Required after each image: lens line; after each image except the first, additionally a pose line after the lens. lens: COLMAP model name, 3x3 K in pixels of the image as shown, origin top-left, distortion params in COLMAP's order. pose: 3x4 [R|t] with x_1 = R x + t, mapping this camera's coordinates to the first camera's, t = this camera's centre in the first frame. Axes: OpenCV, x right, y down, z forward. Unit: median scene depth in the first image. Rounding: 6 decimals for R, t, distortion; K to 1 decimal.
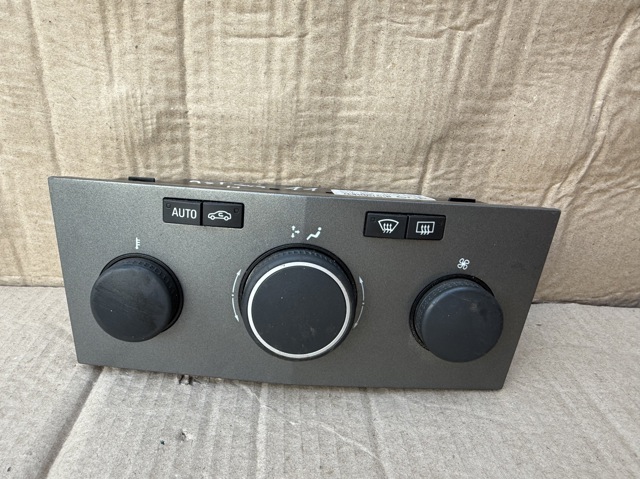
lens RADIAL K [[450.0, 0, 265.8], [0, 450.0, 244.0], [0, 0, 1]] dist [0.007286, -0.004198]
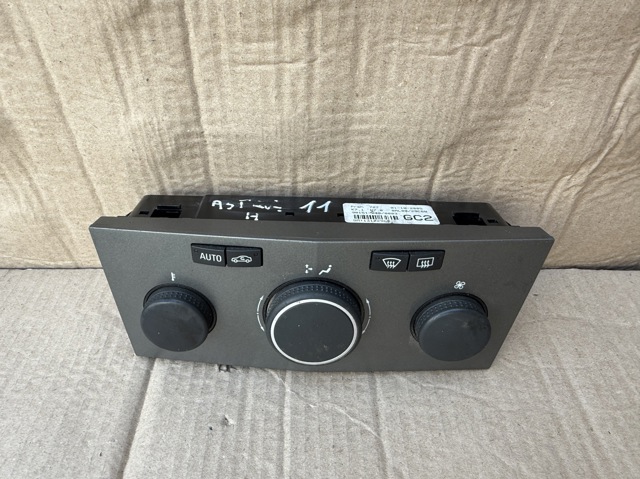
lens RADIAL K [[449.1, 0, 269.1], [0, 449.1, 239.8], [0, 0, 1]] dist [0.007592, -0.004541]
pose [[0.997106, -0.039715, -0.064831, 0.034820], [0.057034, 0.954592, 0.292405, -0.356702], [0.050275, -0.295257, 0.954094, -0.052546]]
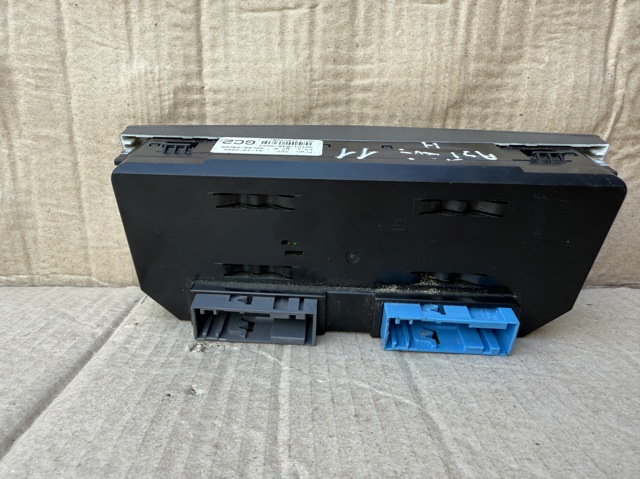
lens RADIAL K [[445.1, 0, 274.7], [0, 445.1, 241.7], [0, 0, 1]] dist [0.007677, 0.002087]
pose [[0.999465, -0.026310, -0.019453, -0.002754], [0.021492, 0.976152, -0.216022, 0.275467], [0.024673, 0.215489, 0.976195, 0.093646]]
